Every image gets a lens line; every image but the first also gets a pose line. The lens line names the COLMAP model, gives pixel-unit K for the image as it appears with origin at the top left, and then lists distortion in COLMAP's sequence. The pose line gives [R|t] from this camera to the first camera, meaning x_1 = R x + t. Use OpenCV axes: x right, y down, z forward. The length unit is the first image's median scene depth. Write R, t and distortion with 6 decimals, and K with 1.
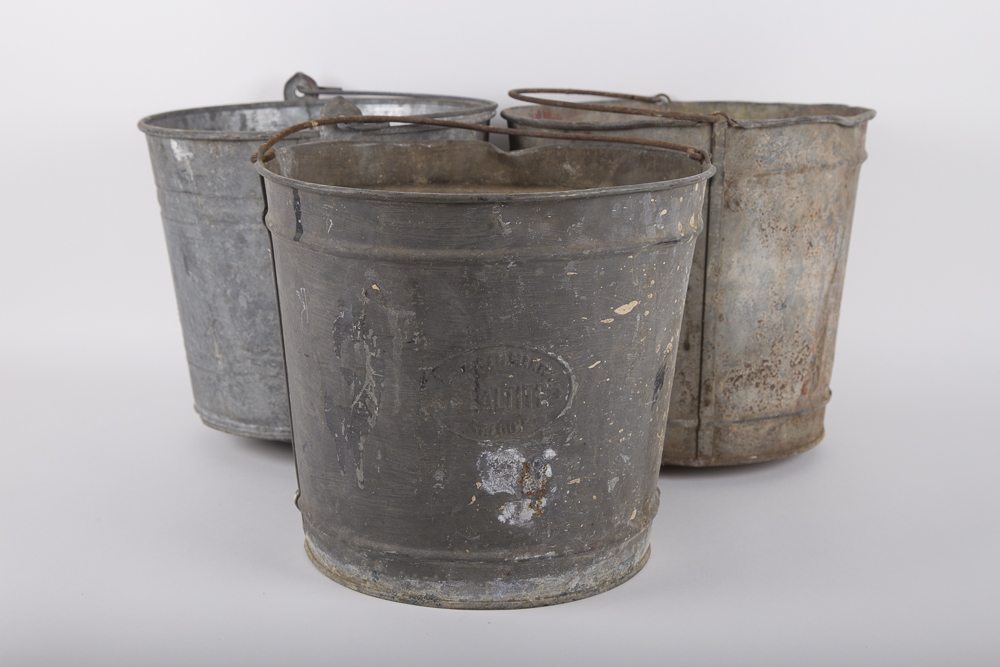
lens RADIAL K [[1589.2, 0, 498.4], [0, 1589.2, 328.9], [0, 0, 1]] dist [0.137000, -0.029521]
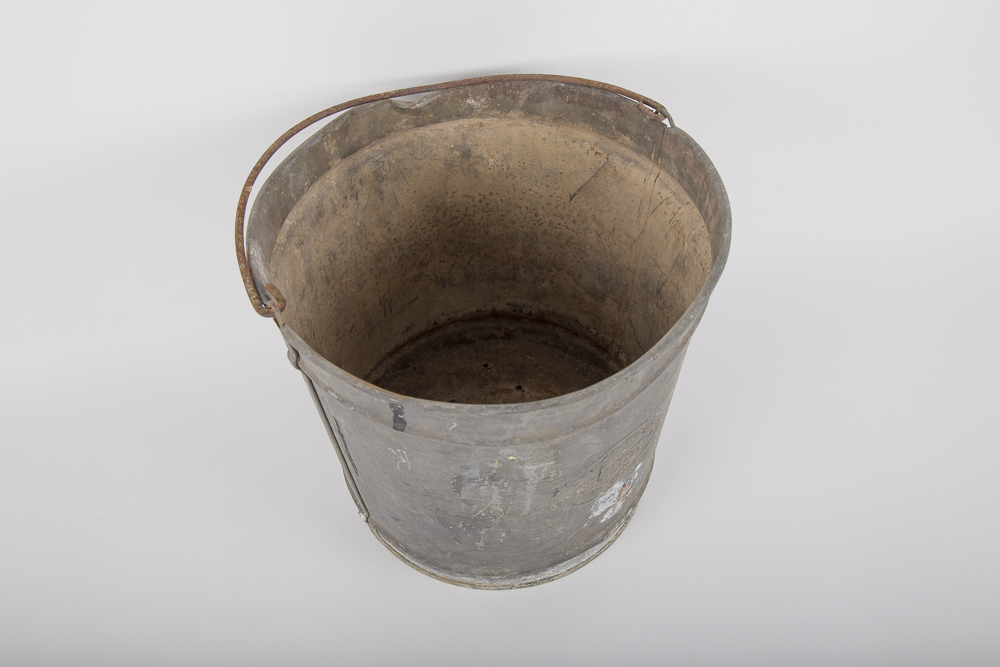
lens RADIAL K [[944.8, 0, 500.0], [0, 944.8, 333.5], [0, 0, 1]] dist [-0.023809, -0.001865]
pose [[0.860699, -0.402886, 0.311257, -0.183229], [0.155325, 0.790021, 0.593078, -0.336188], [-0.484842, -0.462115, 0.742548, 0.496875]]
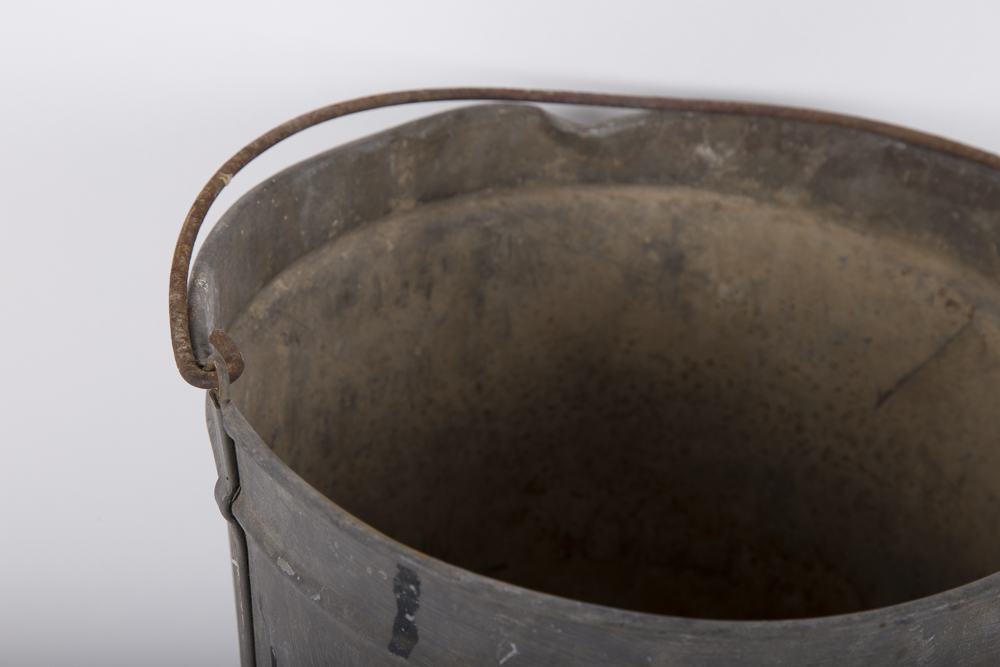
lens RADIAL K [[2519.1, 0, 500.0], [0, 2519.1, 333.5], [0, 0, 1]] dist [0.397975, 0.011628]
pose [[0.953138, -0.114628, 0.279981, -0.234908], [0.019167, 0.946462, 0.322245, -0.298108], [-0.301929, -0.301778, 0.904306, 0.324438]]
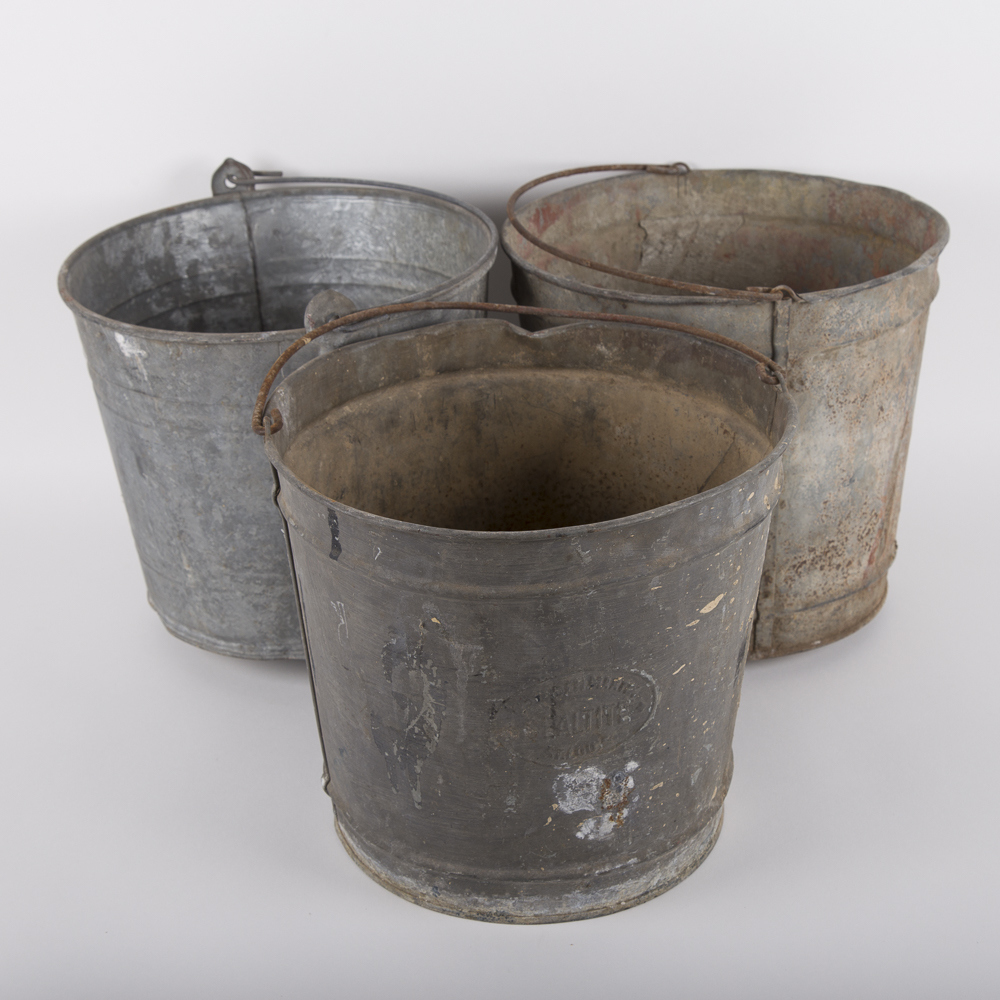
lens RADIAL K [[2095.9, 0, 534.9], [0, 2095.9, 502.8], [0, 0, 1]] dist [0.065339, 0.167985]
pose [[0.993539, -0.068313, 0.090631, -0.098629], [0.045850, 0.972090, 0.230085, -0.282162], [-0.103820, -0.224443, 0.968941, -0.087163]]
